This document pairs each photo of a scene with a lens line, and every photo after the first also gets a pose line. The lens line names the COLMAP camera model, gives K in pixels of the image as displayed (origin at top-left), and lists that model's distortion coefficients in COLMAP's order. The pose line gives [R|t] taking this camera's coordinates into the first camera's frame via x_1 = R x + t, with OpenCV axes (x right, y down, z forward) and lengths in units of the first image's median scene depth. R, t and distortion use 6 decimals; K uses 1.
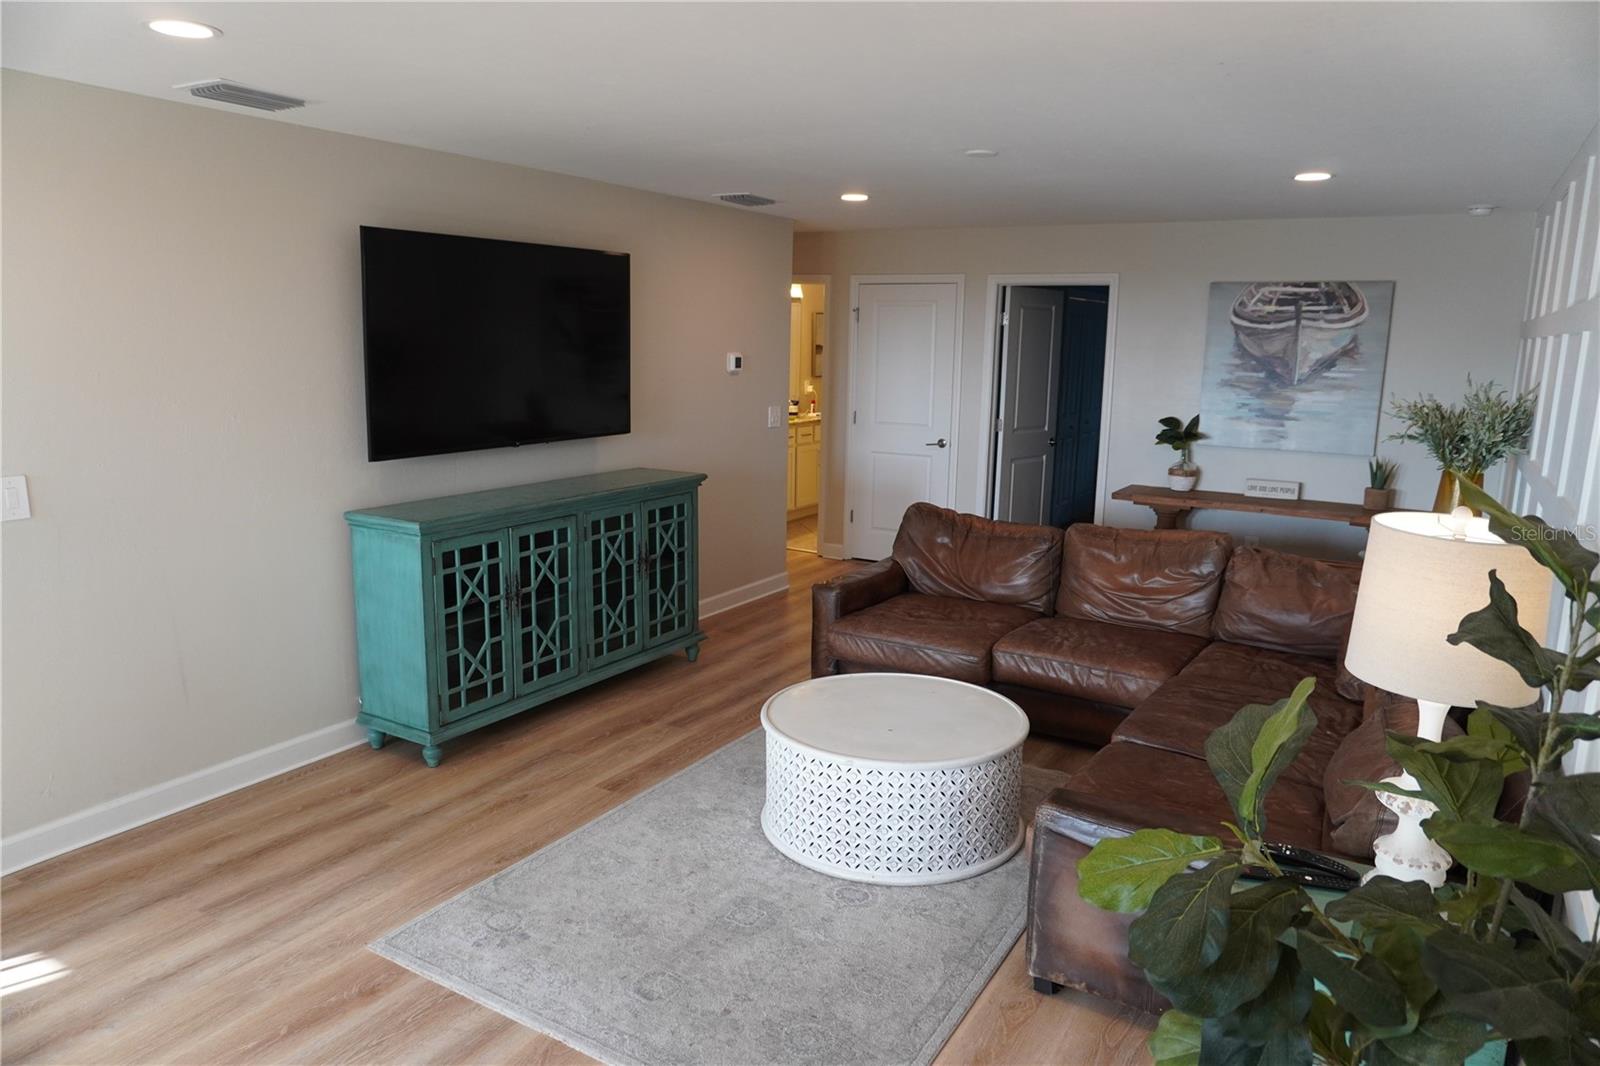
lens RADIAL K [[1077.0, 0, 794.4], [0, 1077.0, 535.6], [0, 0, 1]] dist [-0.047263, 0.042264]
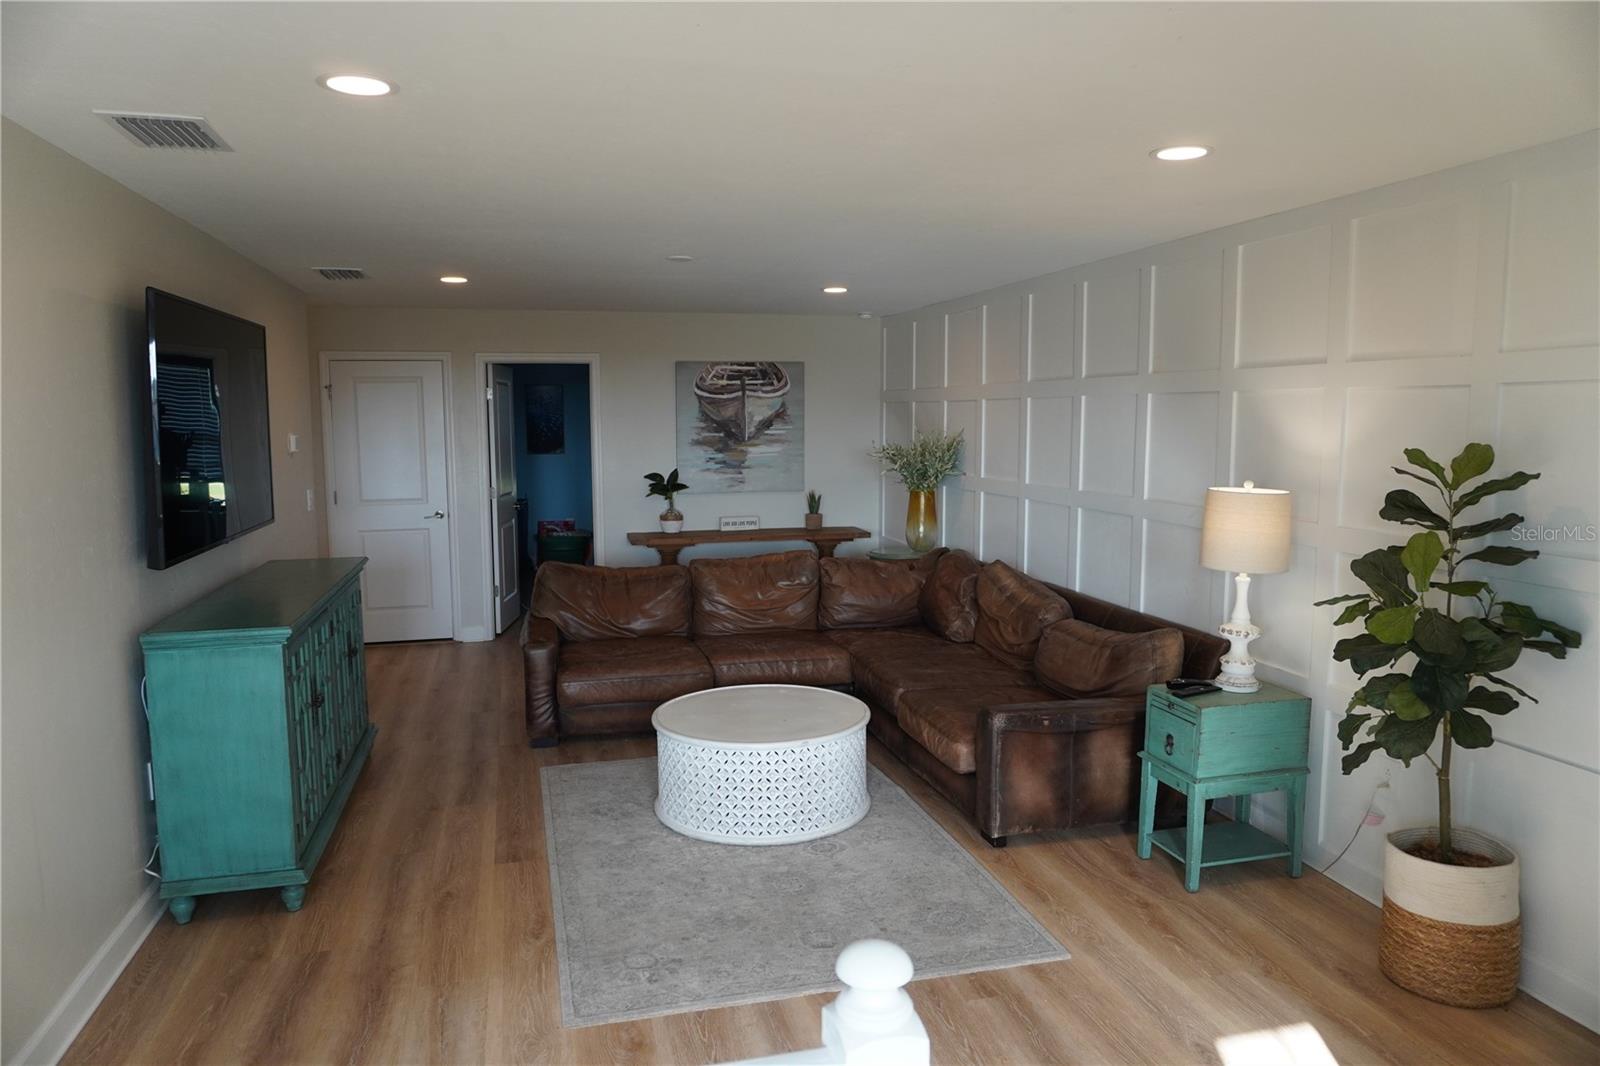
lens RADIAL K [[1077.0, 0, 804.8], [0, 1077.0, 538.0], [0, 0, 1]] dist [-0.047263, 0.042264]
pose [[0.694692, -0.102972, 0.711899, -0.423836], [0.149444, 0.988766, -0.002813, -0.011233], [-0.703612, 0.108343, 0.702276, 0.050596]]
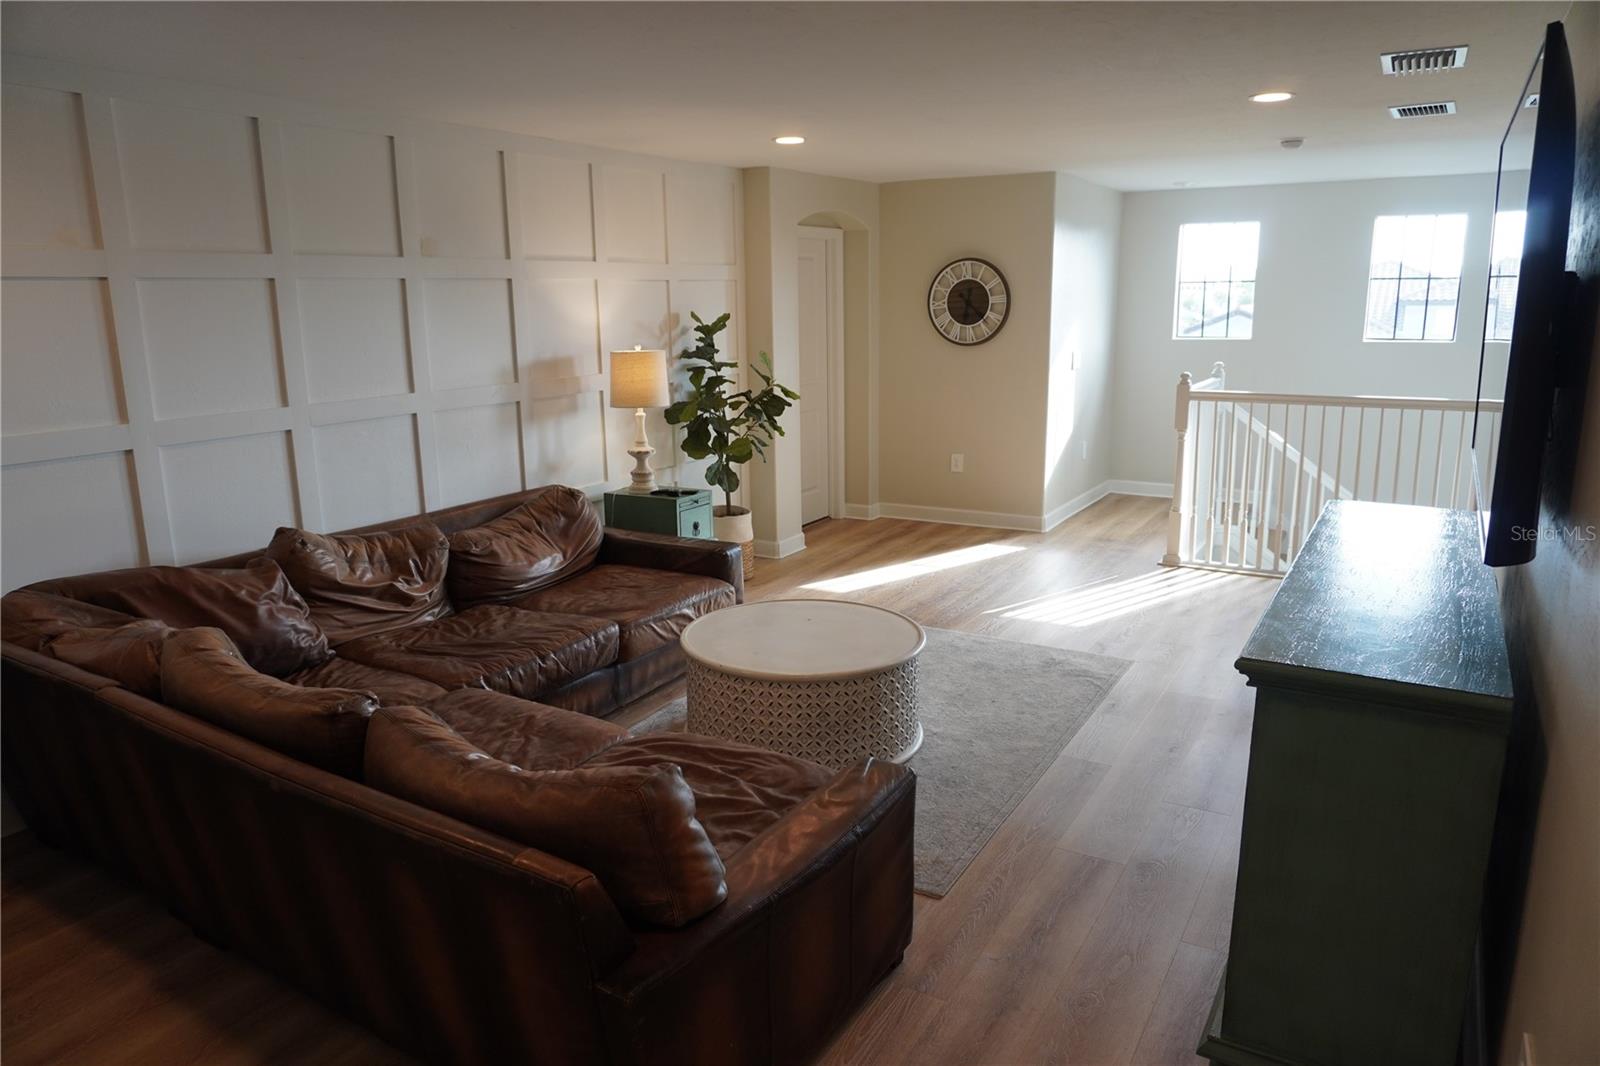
lens RADIAL K [[1077.0, 0, 800.4], [0, 1077.0, 527.1], [0, 0, 1]] dist [-0.047263, 0.042264]
pose [[-0.999951, -0.001808, -0.009701, 0.062651], [-0.005470, 0.919784, 0.392386, -0.212756], [0.008213, 0.392420, -0.919750, 1.151713]]
